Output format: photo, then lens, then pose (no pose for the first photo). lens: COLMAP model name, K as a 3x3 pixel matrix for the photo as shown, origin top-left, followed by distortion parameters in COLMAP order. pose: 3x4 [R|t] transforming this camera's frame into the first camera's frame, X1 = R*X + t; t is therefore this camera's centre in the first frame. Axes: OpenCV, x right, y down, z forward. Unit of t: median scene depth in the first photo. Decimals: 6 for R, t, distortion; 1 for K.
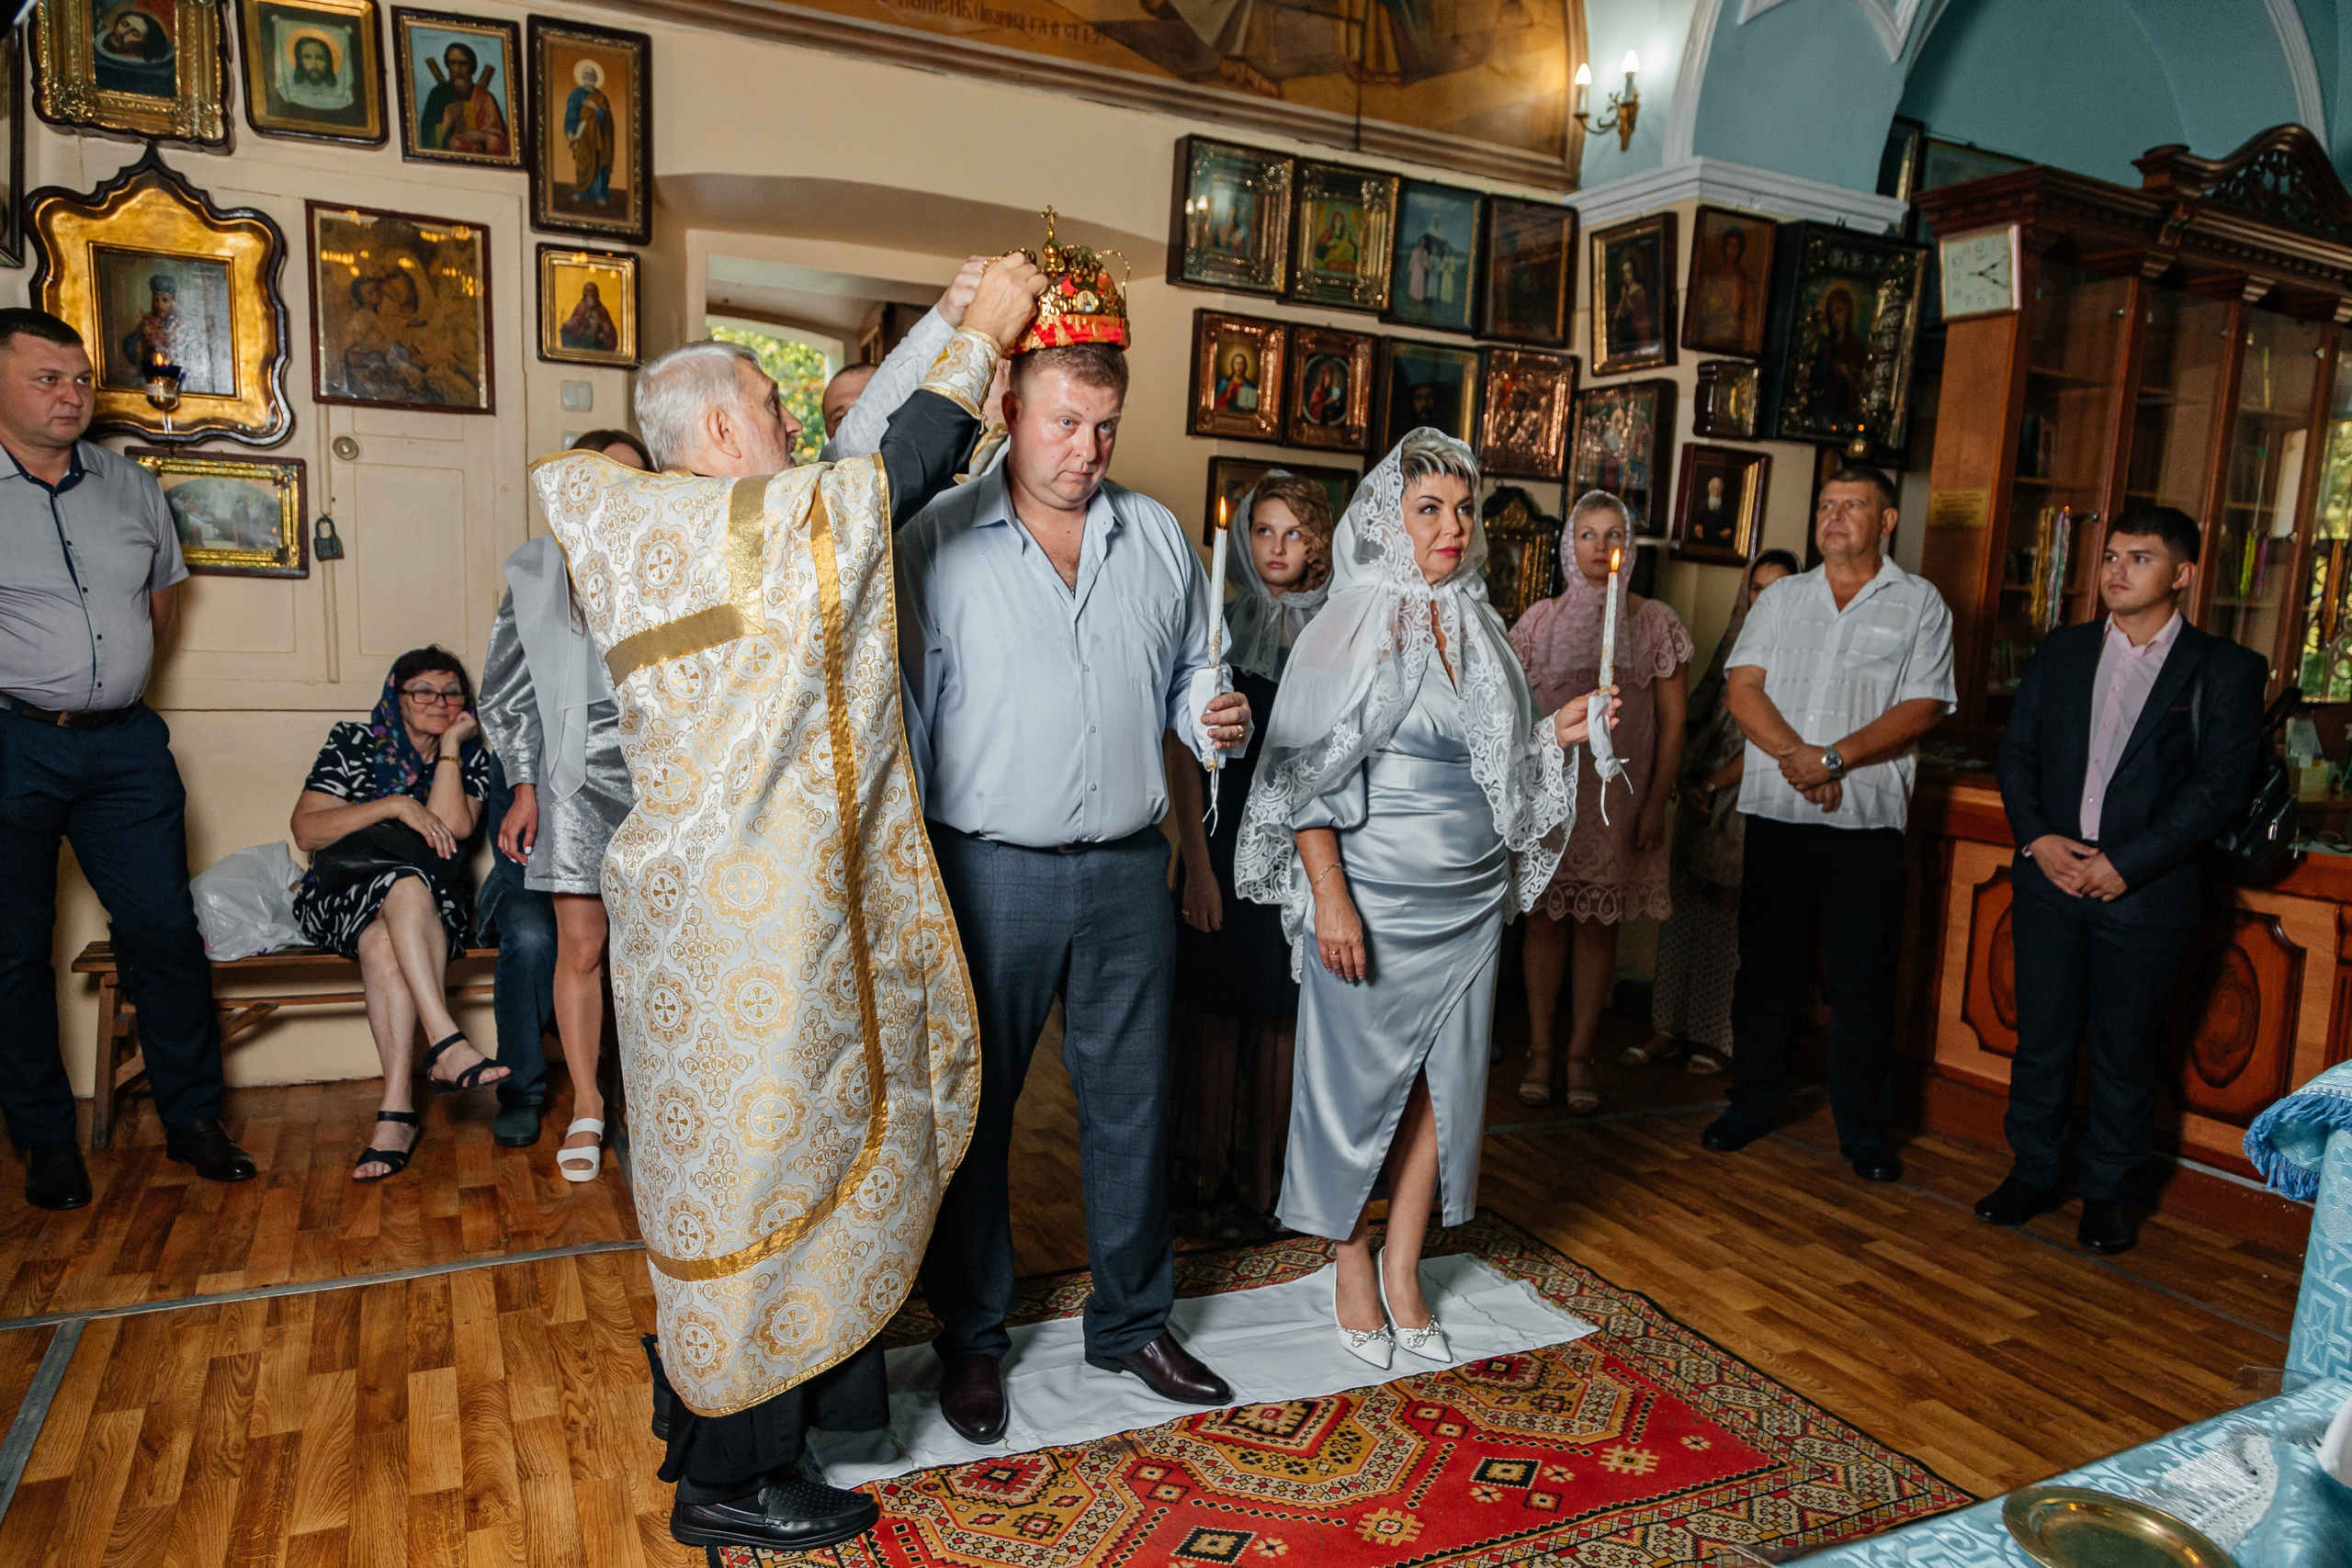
lens RADIAL K [[1558.0, 0, 1180.9], [0, 1558.0, 795.9], [0, 0, 1]] dist [0.006363, 0.003229]
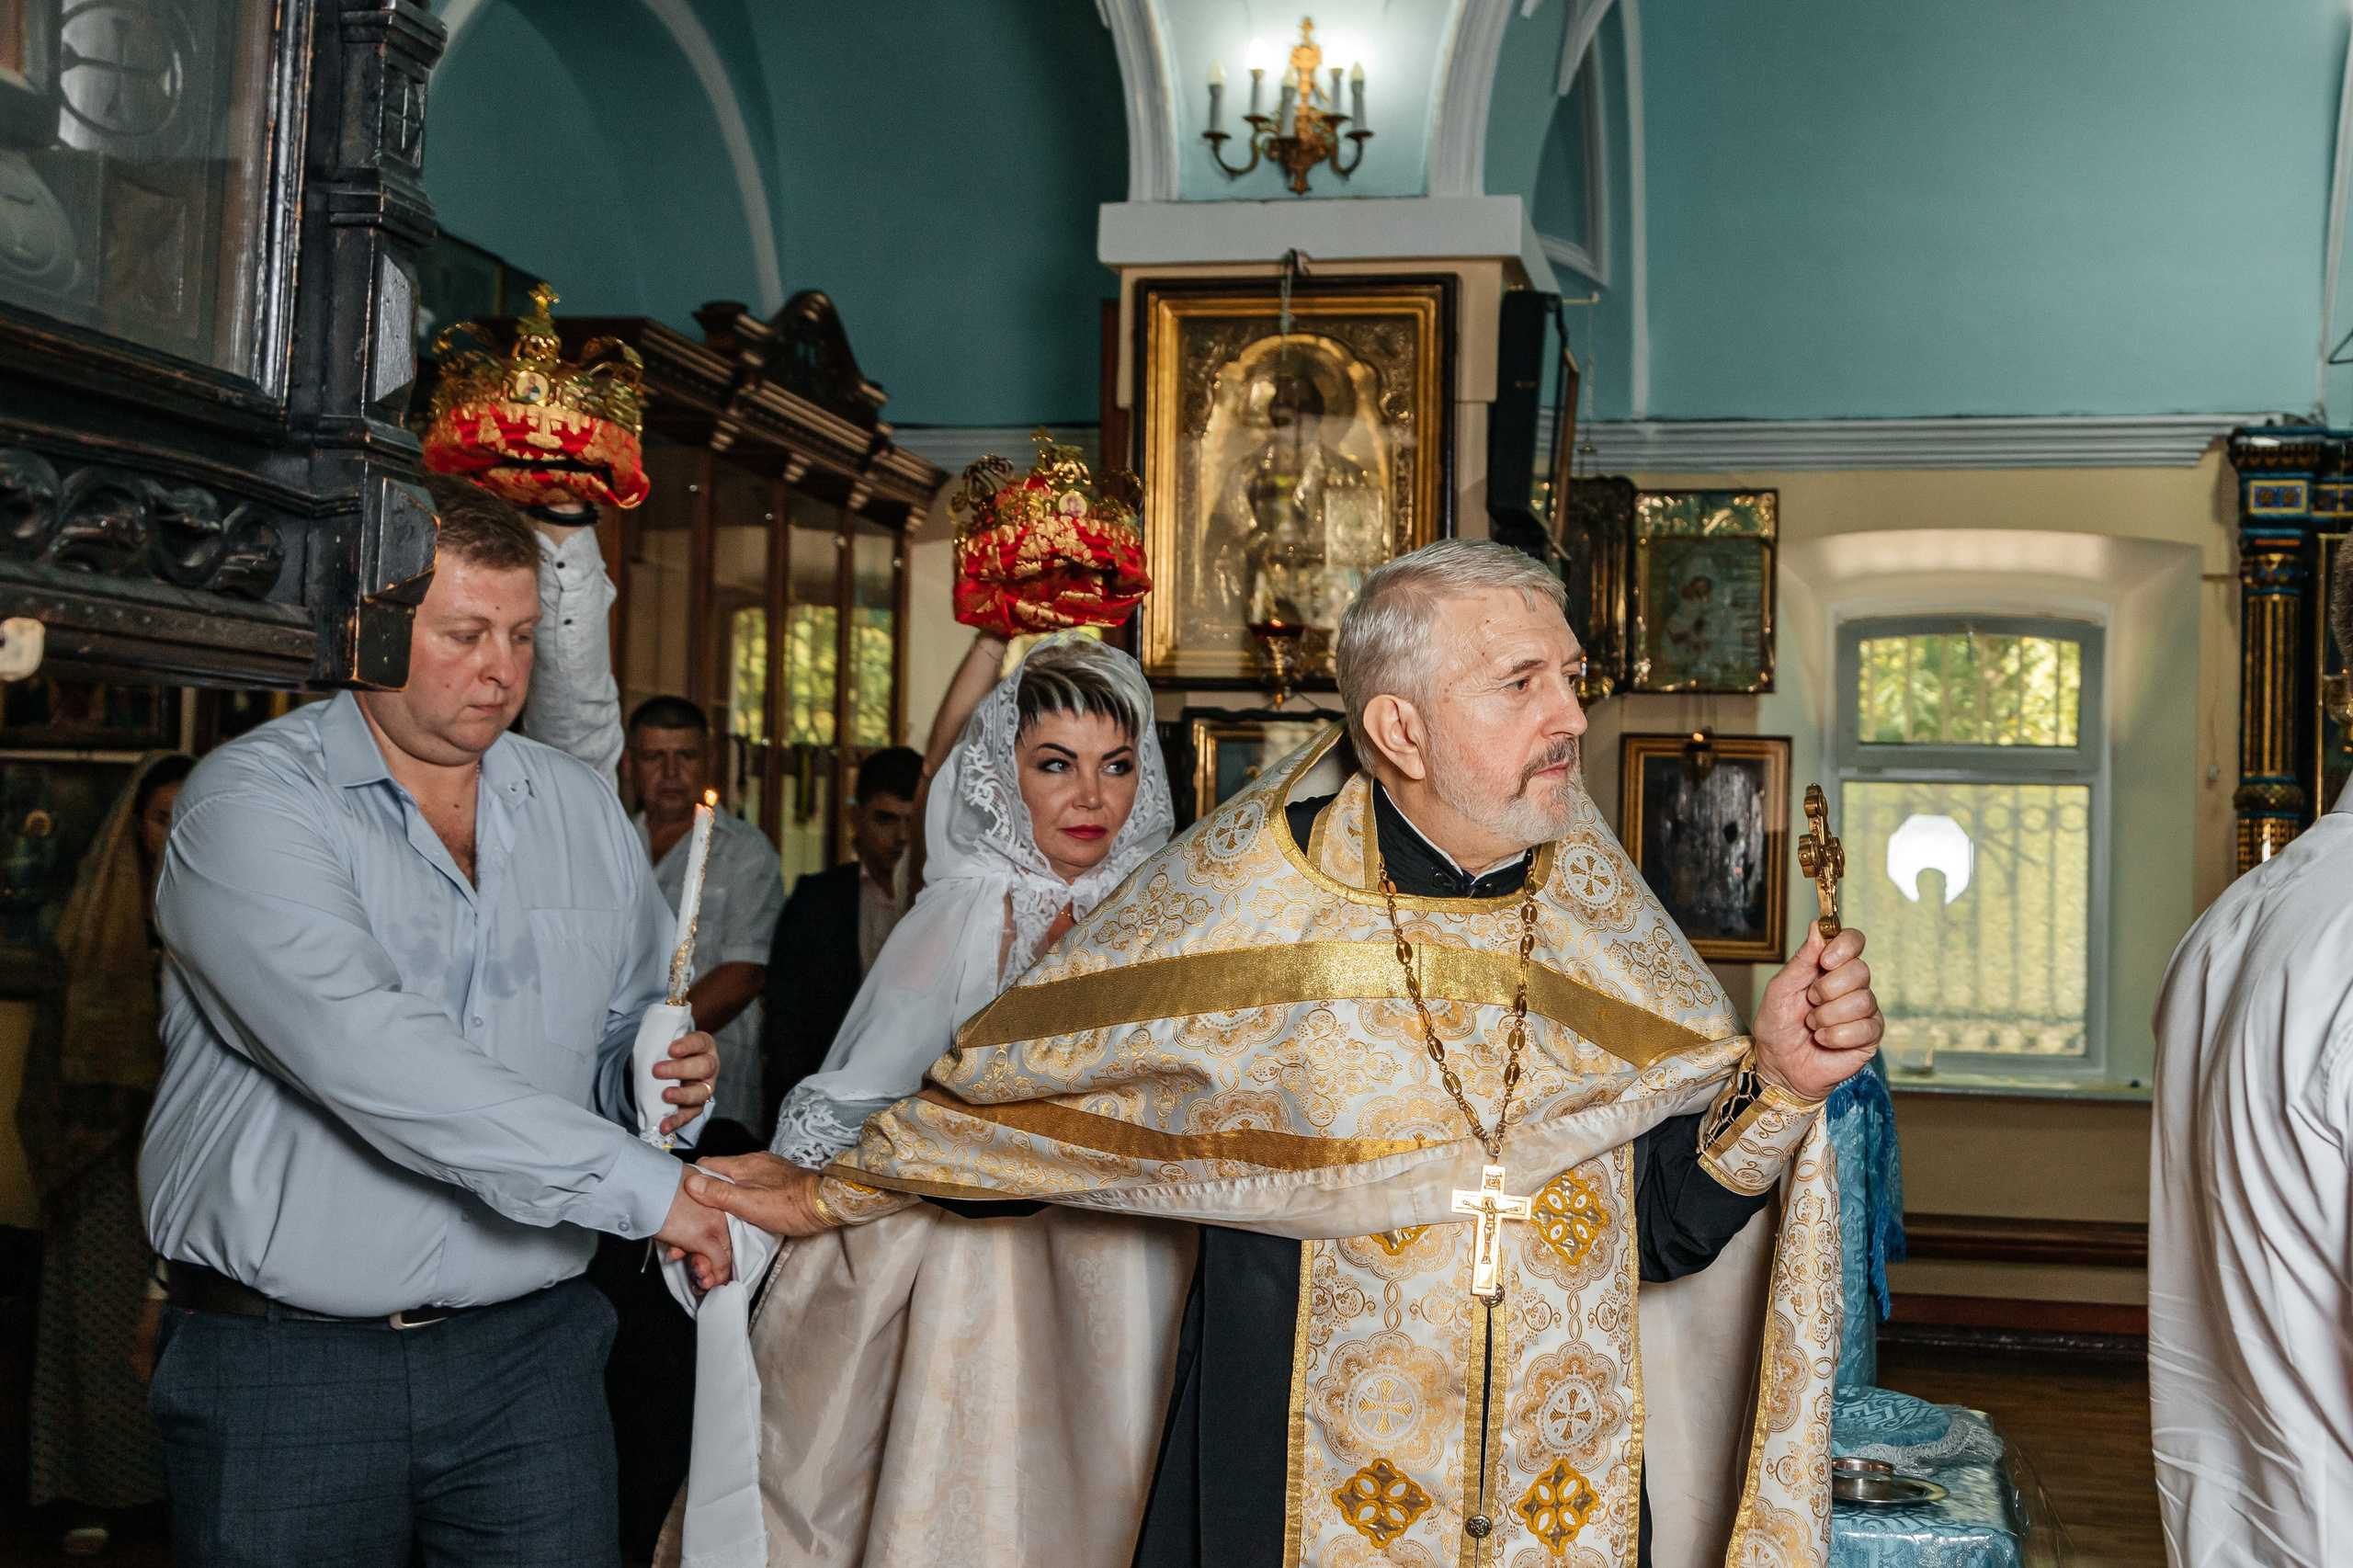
lens RADIAL K [[2807.1, 0, 1338.6], [0, 2807.1, 801.5], [0, 0, 1]] dist [0.023634, 0.000000]
pose [[0.594784, -0.009390, 0.803831, -0.389799], [0.107705, 0.991847, -0.068109, -0.006594], [-0.796638, 0.127087, 0.590946, -0.129549]]
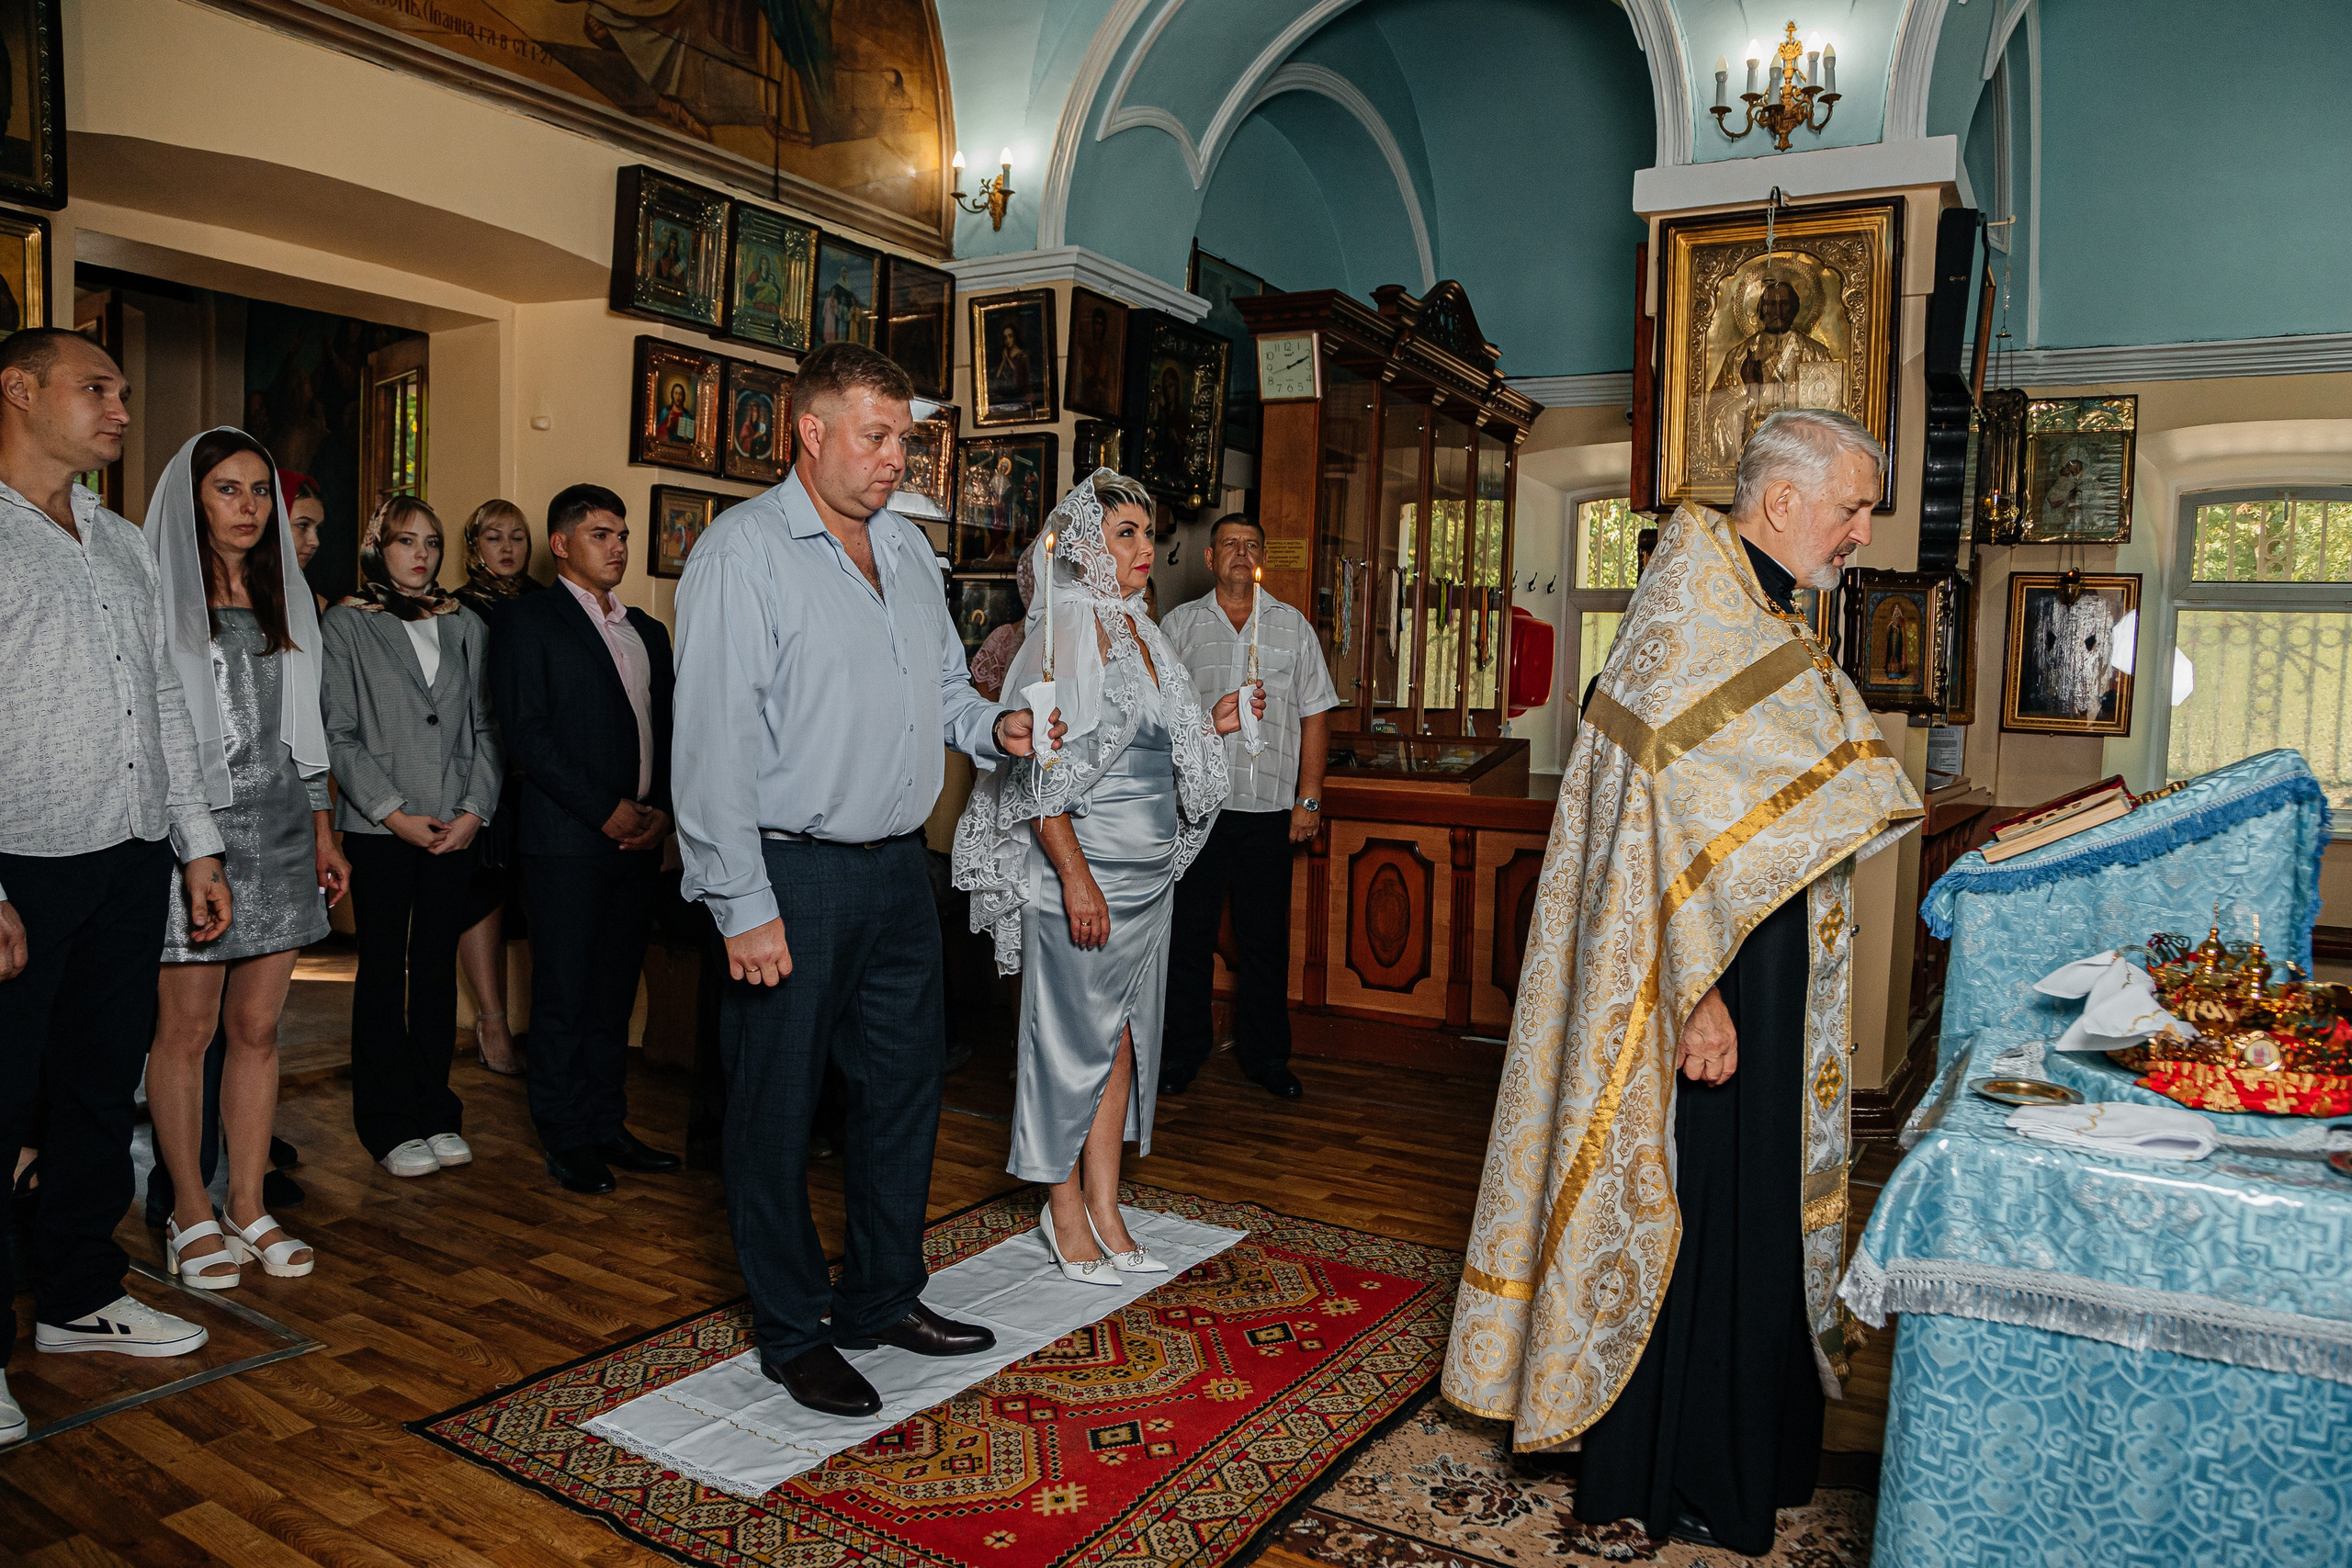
lens RADIAL K [[1605.1, 0, 1192.2], [0, 1605.1, 804.6], [0, 0, 1]] dist [-0.117364, 0.063119]
pose [[0.843219, -0.056282, 0.534615, -0.234579], [0.072098, 0.997359, -0.008719, 0.015996], [-0.532713, 0.045897, 0.845051, -0.009049]]
